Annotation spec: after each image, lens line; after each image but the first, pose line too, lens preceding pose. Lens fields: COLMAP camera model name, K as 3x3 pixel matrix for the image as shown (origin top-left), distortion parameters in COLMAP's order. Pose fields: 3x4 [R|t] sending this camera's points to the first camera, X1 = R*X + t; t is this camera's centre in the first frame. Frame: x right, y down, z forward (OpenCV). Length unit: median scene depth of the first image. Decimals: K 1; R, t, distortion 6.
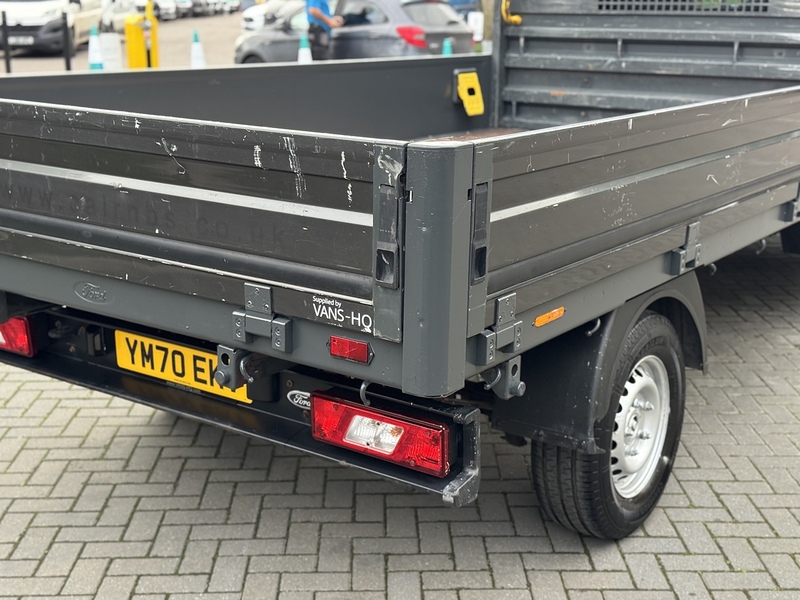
lens RADIAL K [[1110.7, 0, 404.2], [0, 1110.7, 302.3], [0, 0, 1]] dist [0.185936, -0.397500]
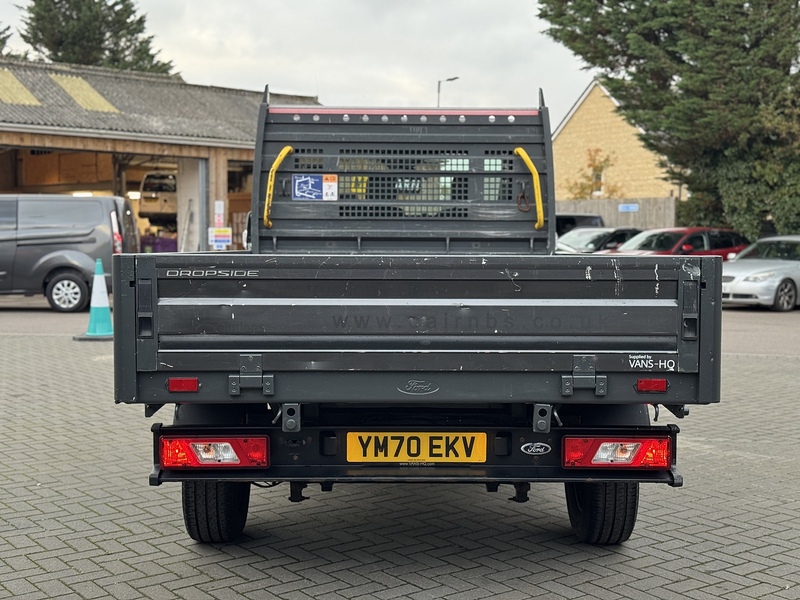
lens RADIAL K [[1110.7, 0, 404.2], [0, 1110.7, 302.3], [0, 0, 1]] dist [0.185936, -0.397500]
pose [[0.809967, -0.042379, 0.584943, -0.967058], [0.159935, 0.975544, -0.150783, 0.083932], [-0.564247, 0.215682, 0.796936, -0.099726]]
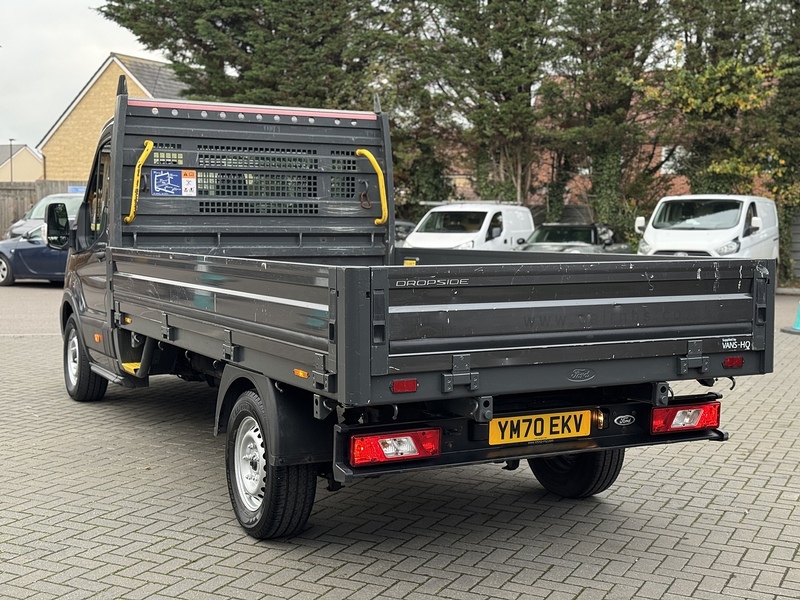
lens RADIAL K [[1108.3, 0, 399.6], [0, 1108.3, 302.1], [0, 0, 1]] dist [0.157374, -0.011910]
pose [[0.460145, -0.077187, 0.884482, -1.606249], [0.234739, 0.971341, -0.037354, -0.098654], [-0.856250, 0.224810, 0.465076, 0.398321]]
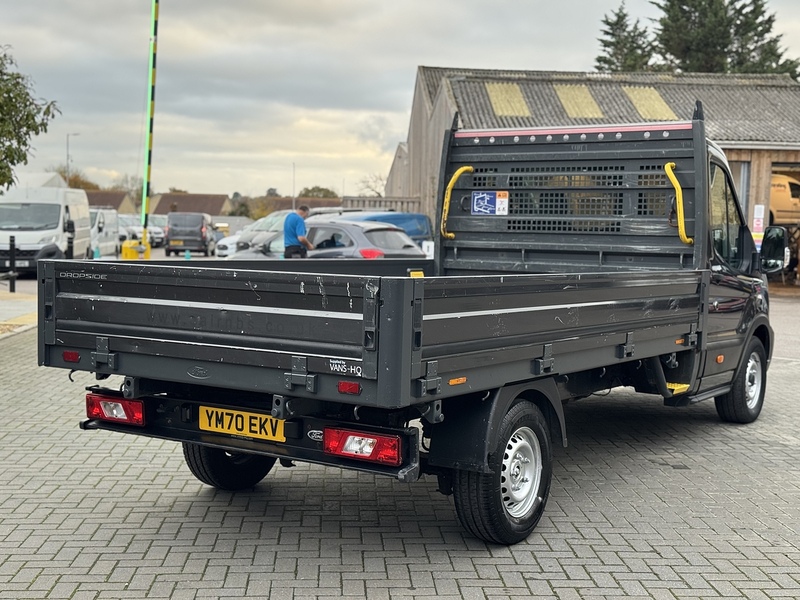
lens RADIAL K [[1110.7, 0, 404.2], [0, 1110.7, 302.3], [0, 0, 1]] dist [0.185936, -0.397500]
pose [[0.999277, 0.007367, 0.037299, -0.020180], [0.000243, 0.979791, -0.200024, 0.206841], [-0.038019, 0.199888, 0.979081, -0.655400]]
